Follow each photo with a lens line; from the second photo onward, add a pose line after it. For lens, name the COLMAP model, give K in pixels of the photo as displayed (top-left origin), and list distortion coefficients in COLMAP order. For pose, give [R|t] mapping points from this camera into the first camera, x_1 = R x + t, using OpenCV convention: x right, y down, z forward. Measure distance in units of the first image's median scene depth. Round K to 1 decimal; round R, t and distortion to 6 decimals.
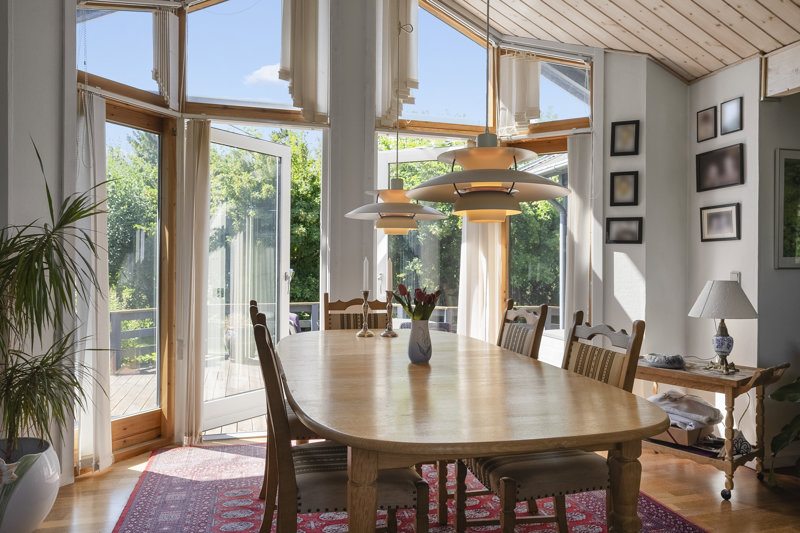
lens RADIAL K [[567.8, 0, 400.3], [0, 567.8, 267.3], [0, 0, 1]] dist [0.000580, -0.000817]
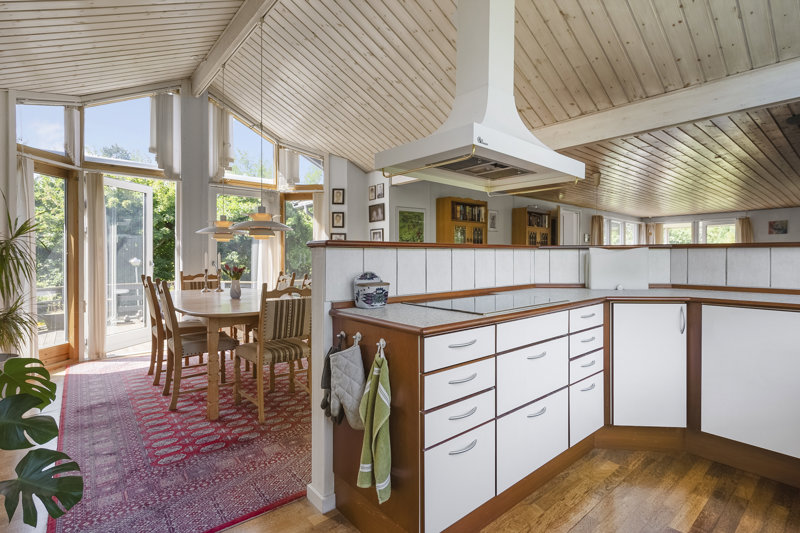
lens RADIAL K [[393.4, 0, 403.0], [0, 393.4, 254.0], [0, 0, 1]] dist [0.001780, -0.002049]
pose [[0.907182, -0.006847, 0.420683, -0.011757], [0.009343, 0.999949, -0.003874, -0.000024], [-0.420634, 0.007445, 0.907200, -0.467996]]
